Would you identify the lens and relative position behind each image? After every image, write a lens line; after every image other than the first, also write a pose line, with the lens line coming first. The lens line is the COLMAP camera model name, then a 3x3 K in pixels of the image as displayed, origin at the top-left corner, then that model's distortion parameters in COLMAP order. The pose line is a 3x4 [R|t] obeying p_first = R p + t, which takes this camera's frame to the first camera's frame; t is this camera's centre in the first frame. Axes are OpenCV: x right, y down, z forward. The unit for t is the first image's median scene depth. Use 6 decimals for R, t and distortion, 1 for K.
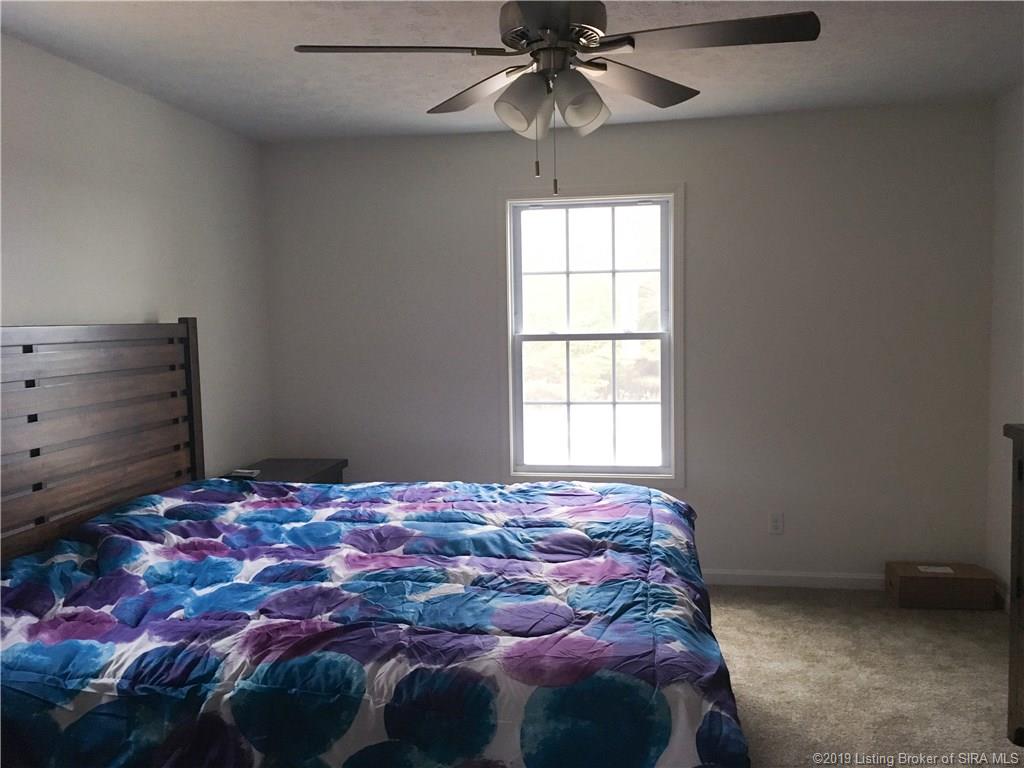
lens RADIAL K [[871.7, 0, 512.0], [0, 871.7, 384.0], [0, 0, 1]] dist [0.085249, -0.123828]
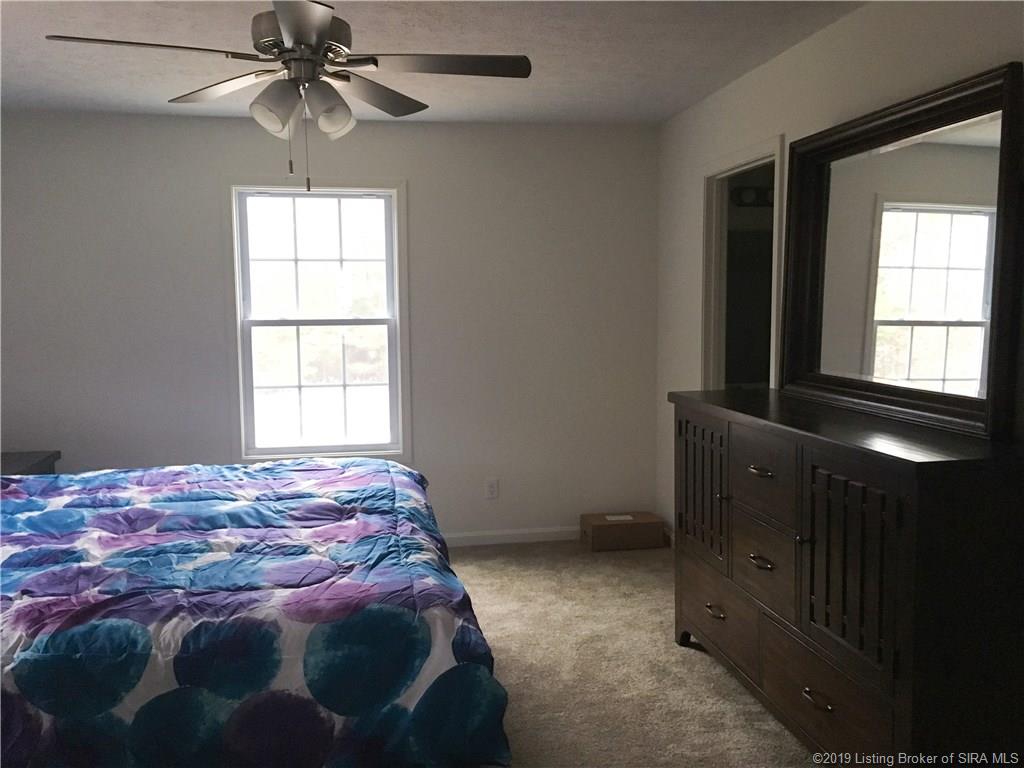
lens RADIAL K [[871.7, 0, 512.0], [0, 871.7, 384.0], [0, 0, 1]] dist [0.085249, -0.123828]
pose [[0.945290, -0.022319, 0.325468, -0.063176], [0.017353, 0.999685, 0.018152, 0.008217], [-0.325770, -0.011511, 0.945379, -0.112846]]
